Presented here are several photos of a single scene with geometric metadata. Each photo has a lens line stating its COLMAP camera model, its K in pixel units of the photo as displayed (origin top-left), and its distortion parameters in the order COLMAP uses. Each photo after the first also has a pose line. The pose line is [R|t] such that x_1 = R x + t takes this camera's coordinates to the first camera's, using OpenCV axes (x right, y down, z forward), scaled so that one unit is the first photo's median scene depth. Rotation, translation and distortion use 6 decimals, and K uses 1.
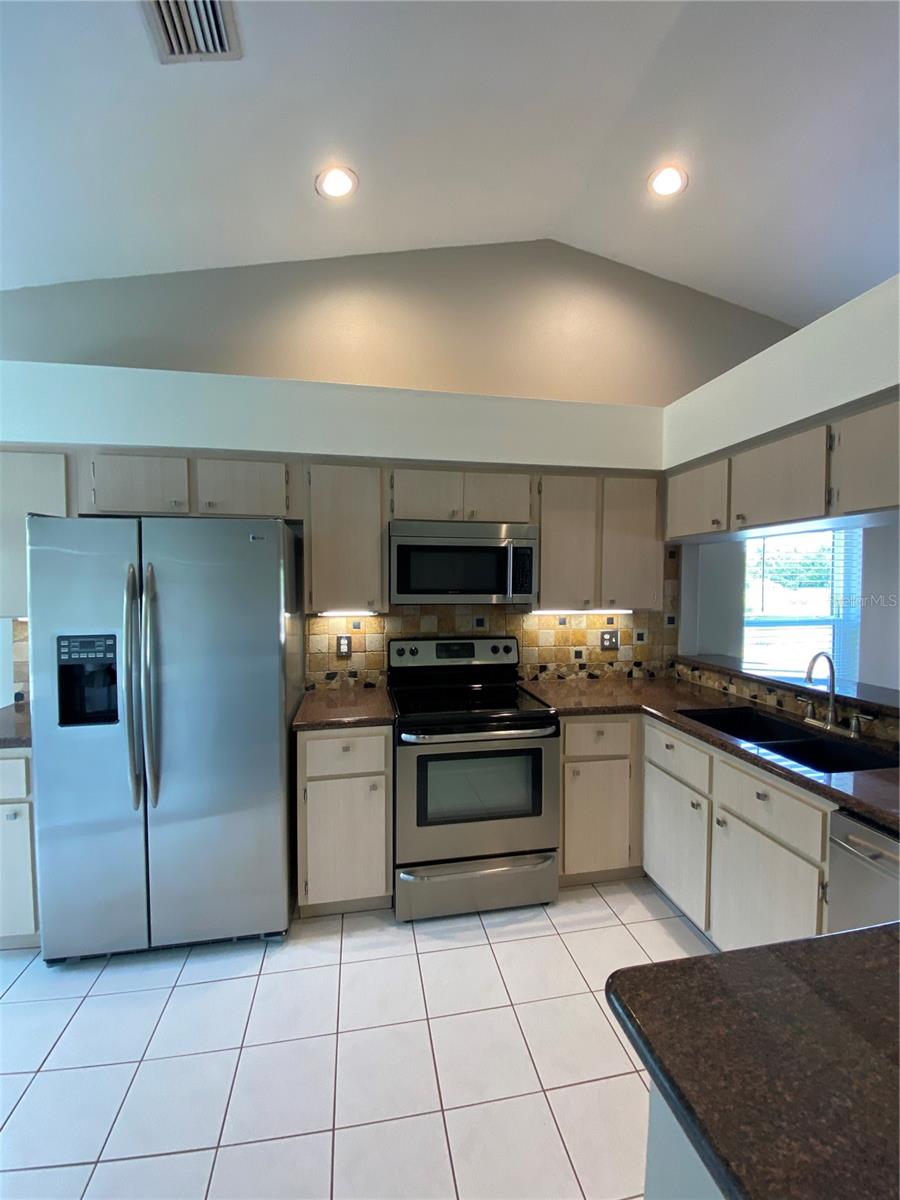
lens RADIAL K [[491.9, 0, 450.9], [0, 491.9, 597.3], [0, 0, 1]] dist [0.026621, -0.022989]
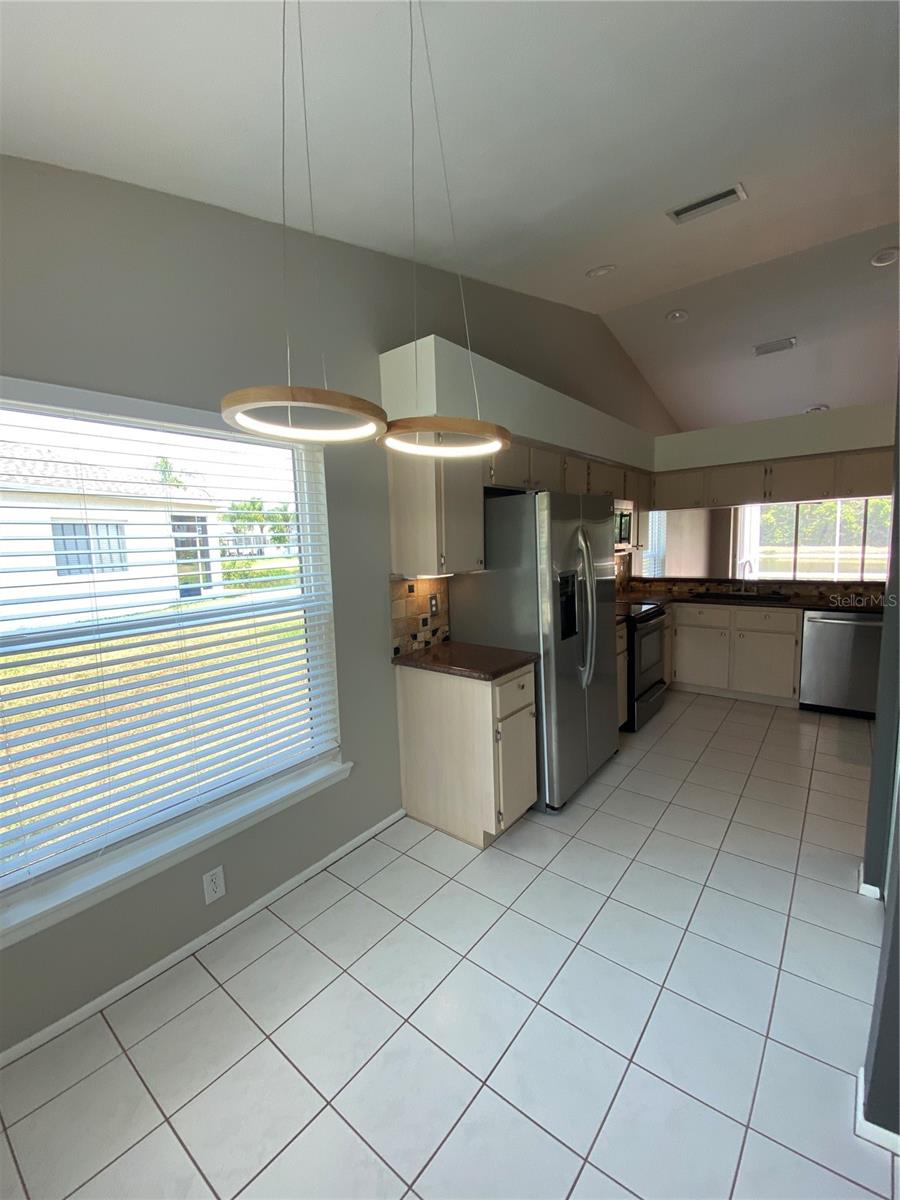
lens RADIAL K [[491.9, 0, 450.9], [0, 491.9, 597.3], [0, 0, 1]] dist [0.026621, -0.022989]
pose [[0.754504, -0.101632, 0.648378, -1.247199], [0.059311, 0.994453, 0.086860, -0.001456], [-0.653610, -0.027080, 0.756347, 0.093866]]
